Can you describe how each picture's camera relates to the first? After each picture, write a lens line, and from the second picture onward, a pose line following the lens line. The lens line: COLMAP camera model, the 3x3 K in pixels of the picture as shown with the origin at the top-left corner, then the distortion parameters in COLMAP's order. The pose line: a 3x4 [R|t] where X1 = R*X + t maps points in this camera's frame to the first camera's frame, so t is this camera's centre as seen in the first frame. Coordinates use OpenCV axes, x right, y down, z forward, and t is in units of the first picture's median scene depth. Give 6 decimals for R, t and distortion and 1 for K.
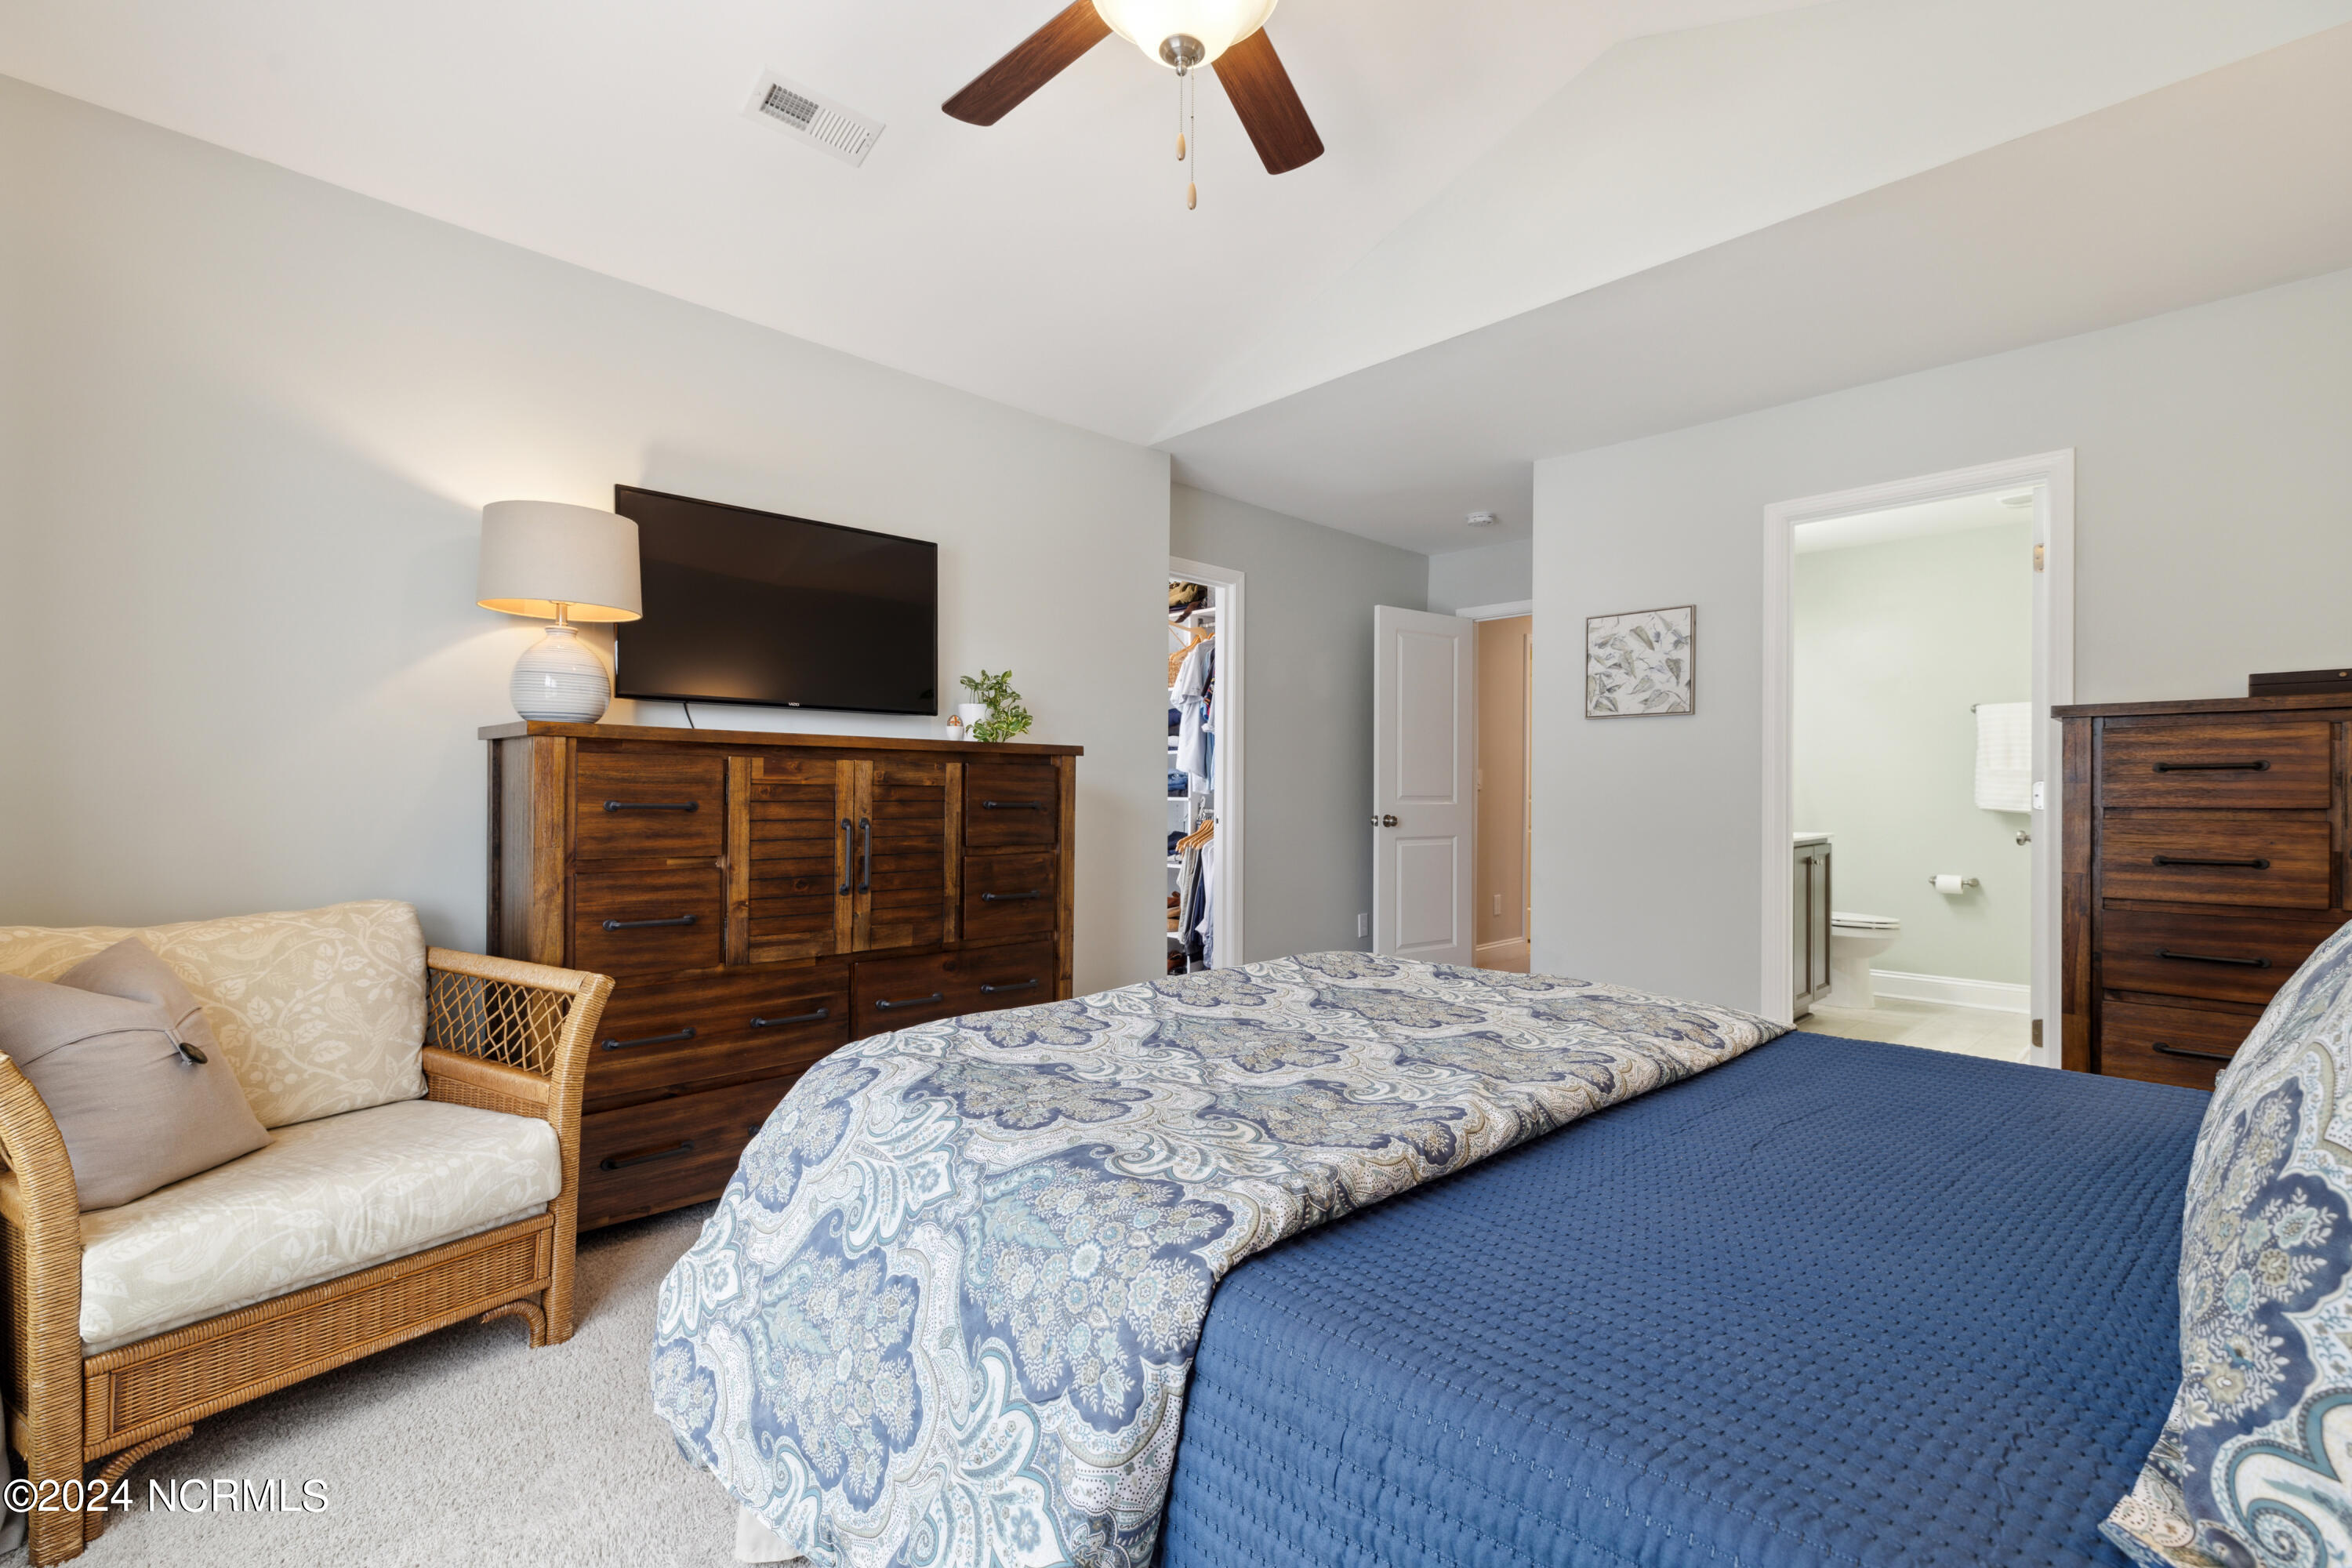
lens RADIAL K [[1064.1, 0, 1174.0], [0, 1064.1, 788.4], [0, 0, 1]] dist [0.005085, -0.000200]
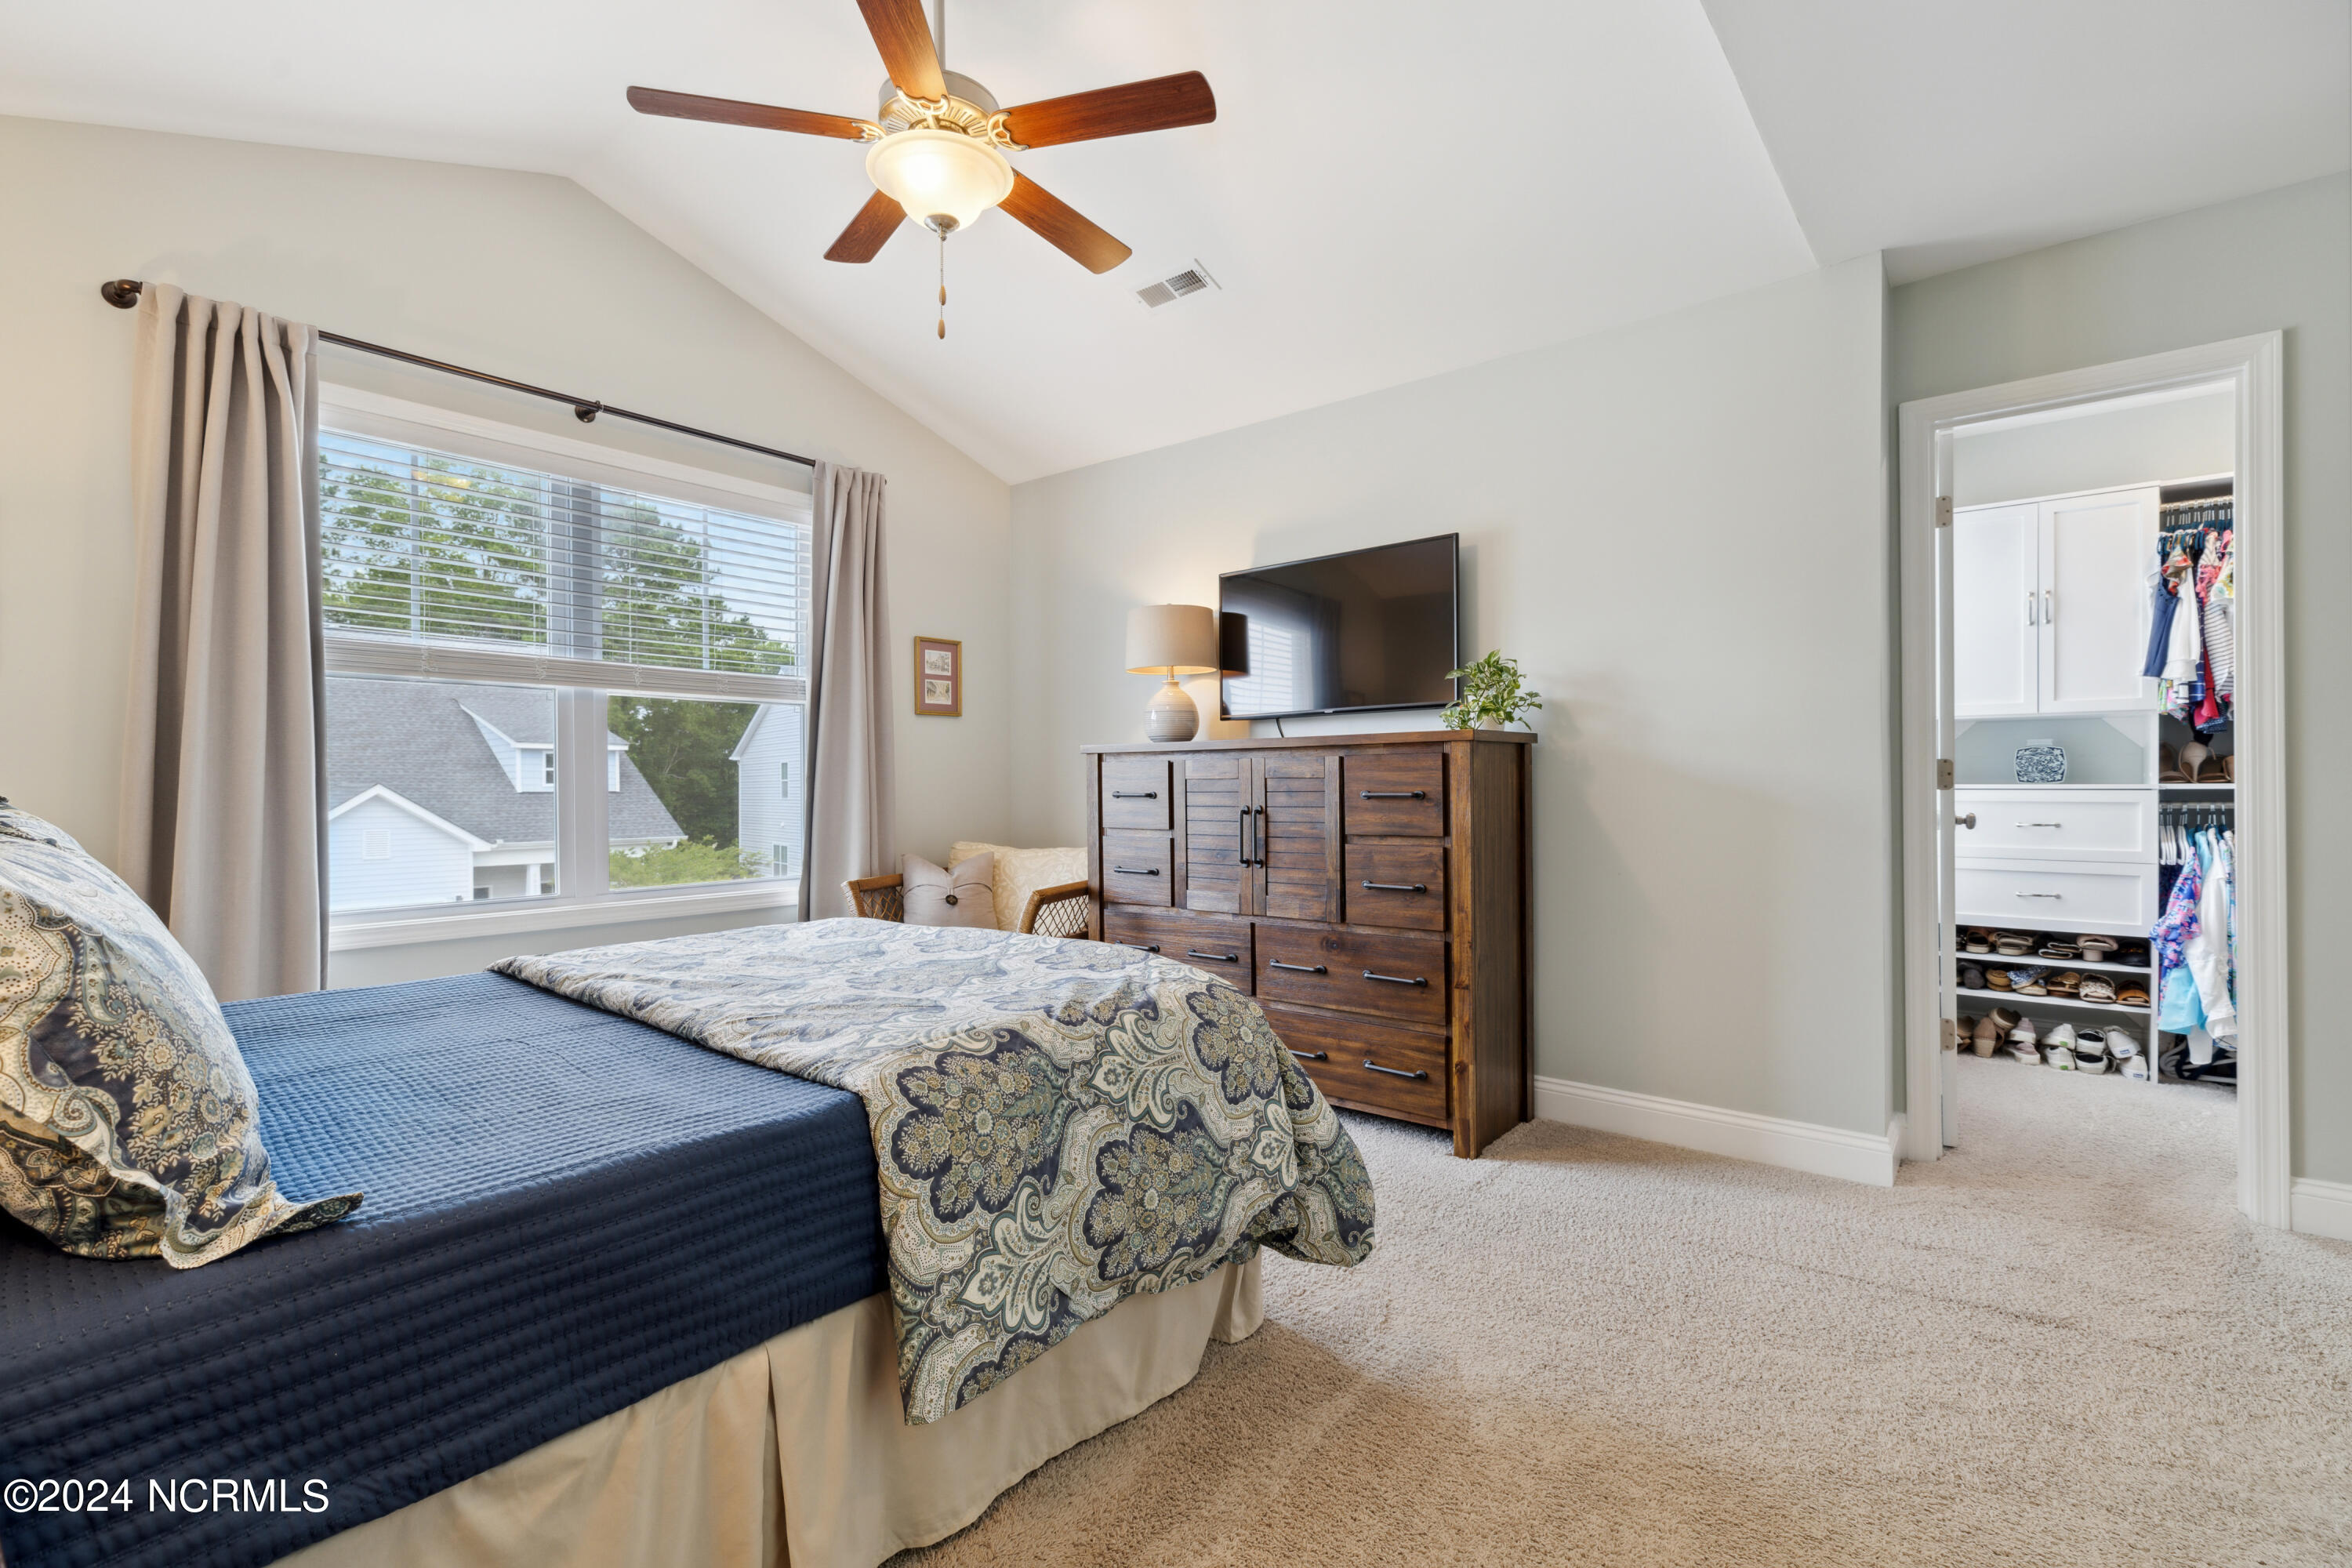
lens RADIAL K [[1064.1, 0, 1172.8], [0, 1064.1, 789.1], [0, 0, 1]] dist [0.005085, -0.000200]
pose [[0.099117, -0.006976, -0.995051, 0.848038], [0.008829, 0.999942, -0.006131, 0.014903], [0.995037, -0.008177, 0.099173, 0.733064]]
